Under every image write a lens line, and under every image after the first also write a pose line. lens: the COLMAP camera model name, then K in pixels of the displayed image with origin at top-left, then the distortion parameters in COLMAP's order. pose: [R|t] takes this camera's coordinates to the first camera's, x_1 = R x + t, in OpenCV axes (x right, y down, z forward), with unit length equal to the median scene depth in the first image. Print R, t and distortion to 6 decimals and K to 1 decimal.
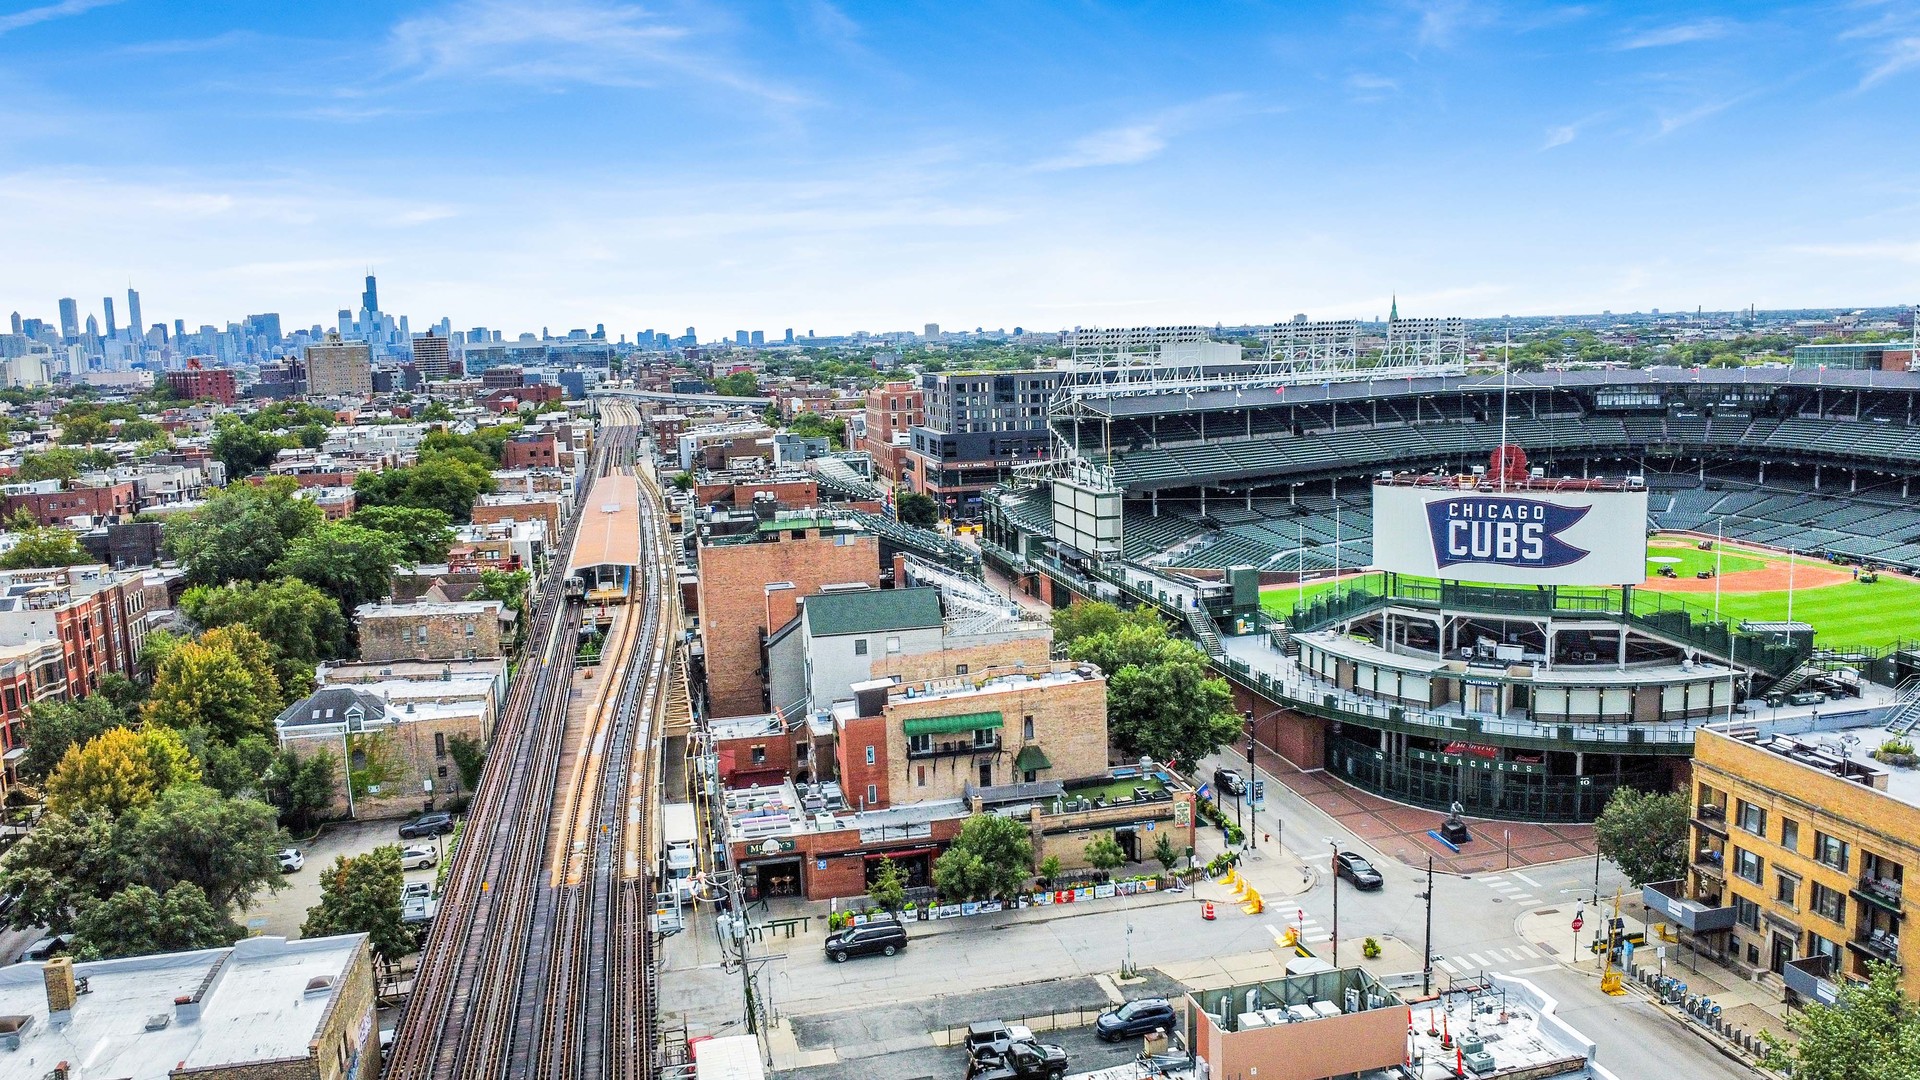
lens RADIAL K [[1404.7, 0, 960.0], [0, 1404.7, 540.0], [0, 0, 1]] dist [-0.014575, -0.036168]
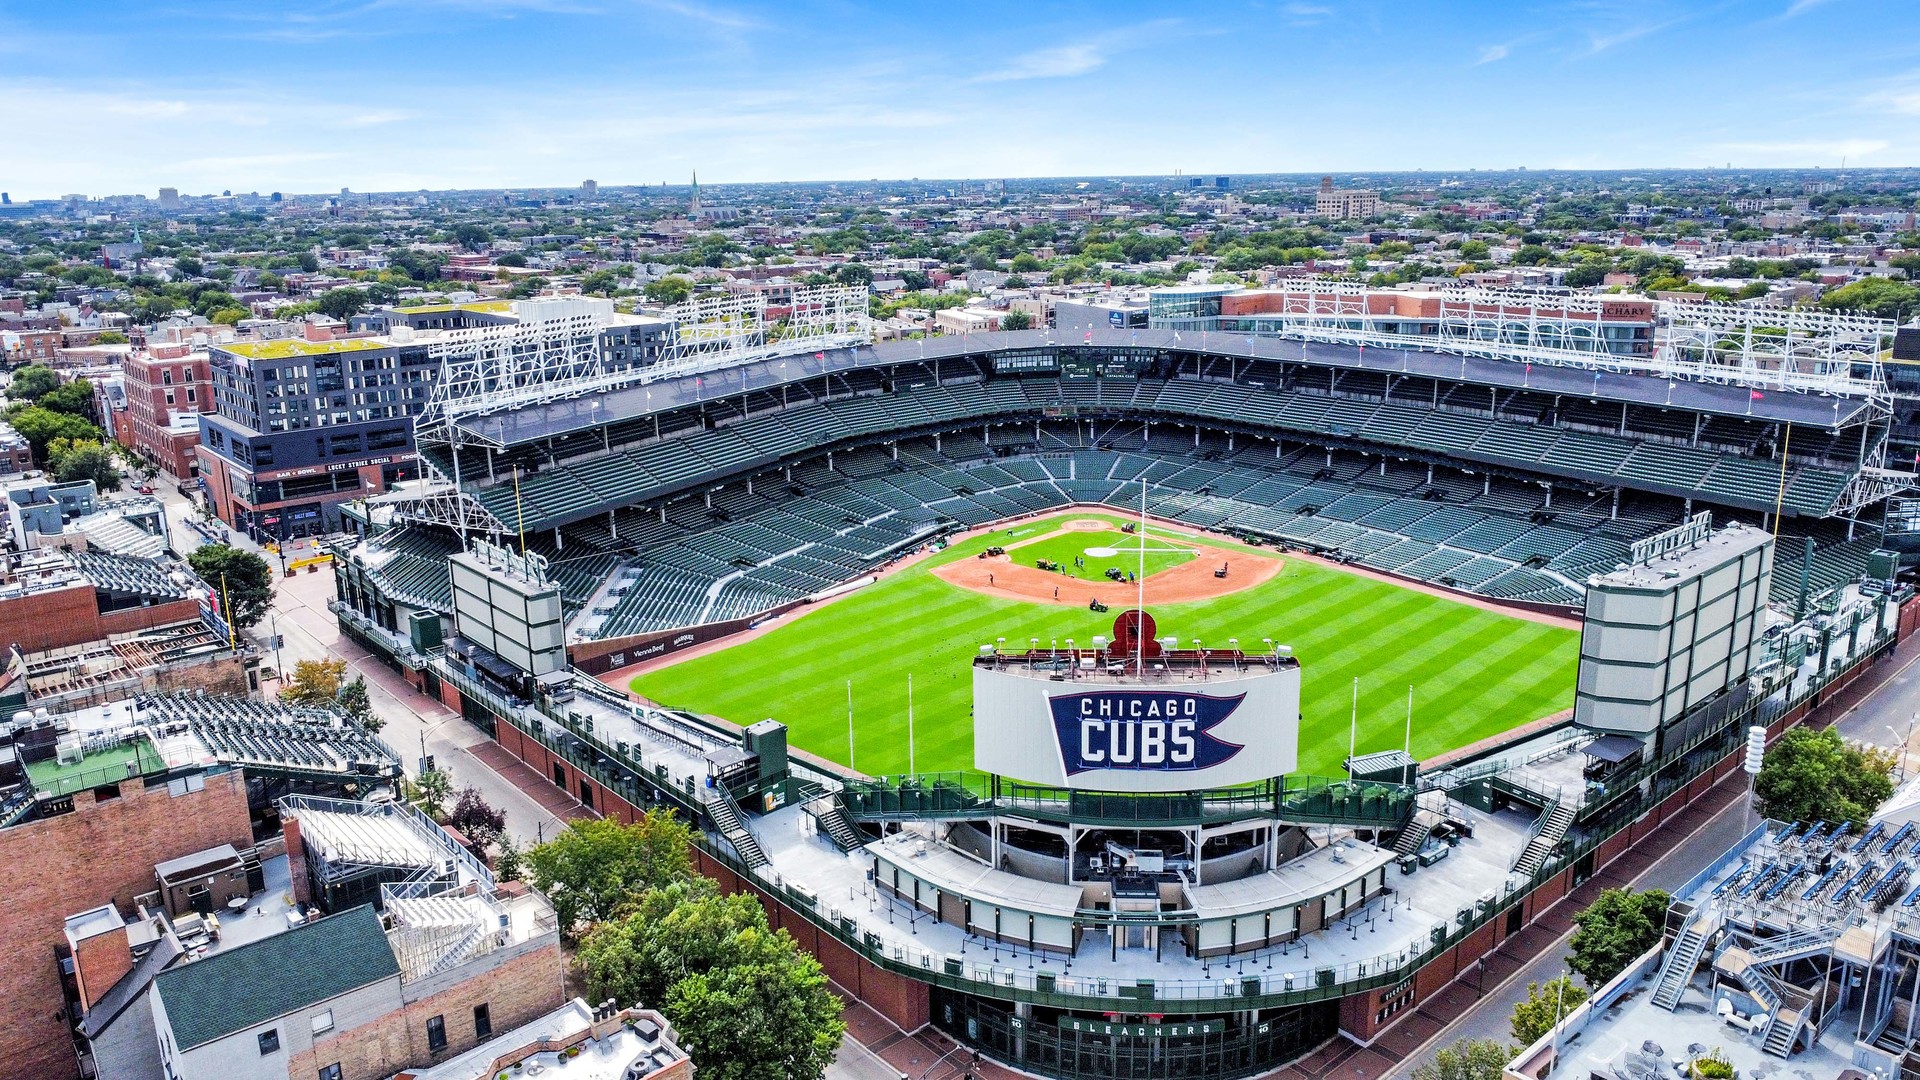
lens RADIAL K [[1404.7, 0, 960.0], [0, 1404.7, 540.0], [0, 0, 1]] dist [-0.014575, -0.036168]
pose [[0.884397, -0.098581, 0.456205, -0.060783], [0.056743, 0.992899, 0.104553, -0.199853], [-0.463273, -0.066580, 0.883711, 0.340752]]
